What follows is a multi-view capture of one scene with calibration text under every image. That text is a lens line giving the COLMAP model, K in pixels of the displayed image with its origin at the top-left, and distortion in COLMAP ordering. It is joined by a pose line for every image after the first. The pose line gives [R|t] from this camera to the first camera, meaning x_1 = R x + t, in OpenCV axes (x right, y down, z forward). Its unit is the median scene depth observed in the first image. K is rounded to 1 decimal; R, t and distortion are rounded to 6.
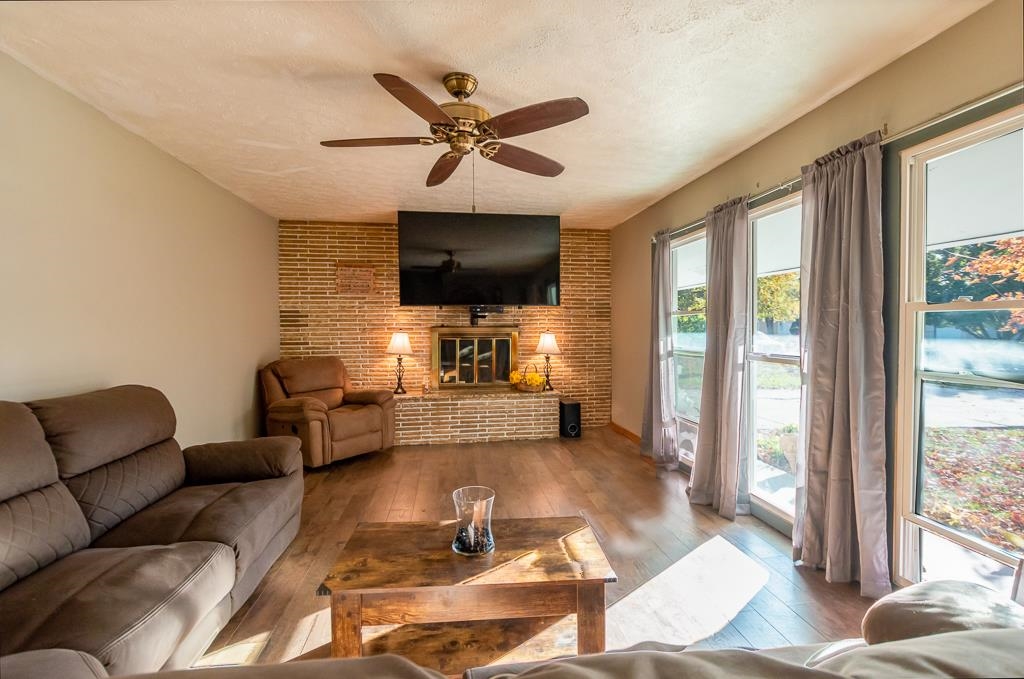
lens RADIAL K [[467.8, 0, 512.0], [0, 467.8, 339.5], [0, 0, 1]] dist [0.008969, 0.000152]
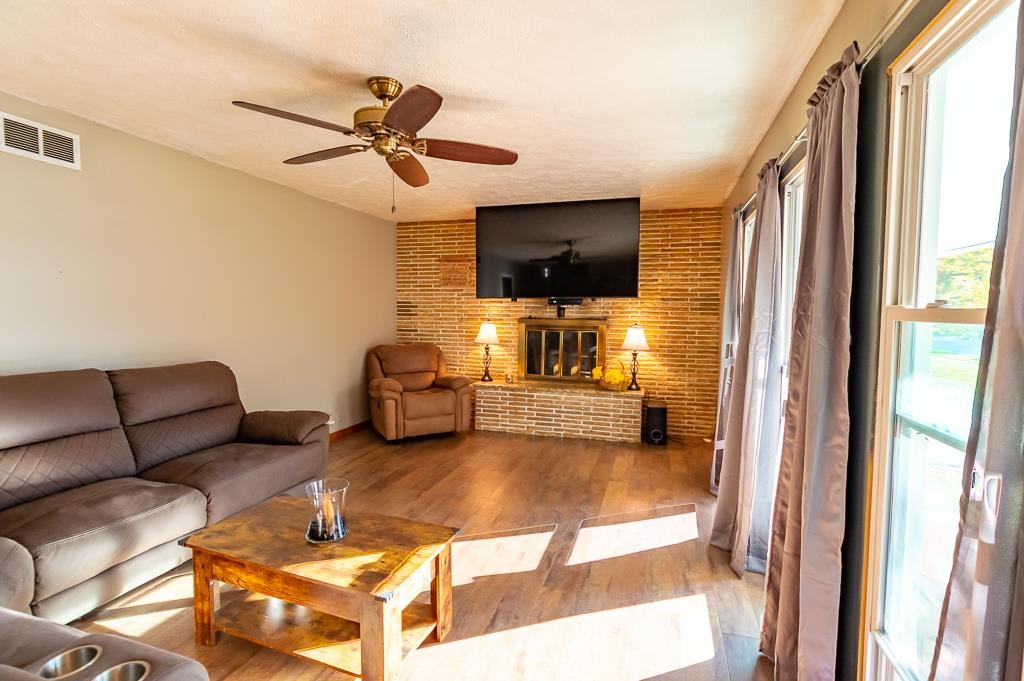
lens RADIAL K [[465.3, 0, 512.0], [0, 465.3, 340.5], [0, 0, 1]] dist [0.012012, -0.000131]
pose [[0.904812, 0.039747, -0.423952, 0.256157], [-0.026206, 0.998944, 0.037724, -0.016994], [0.425004, -0.023023, 0.904899, 0.080328]]
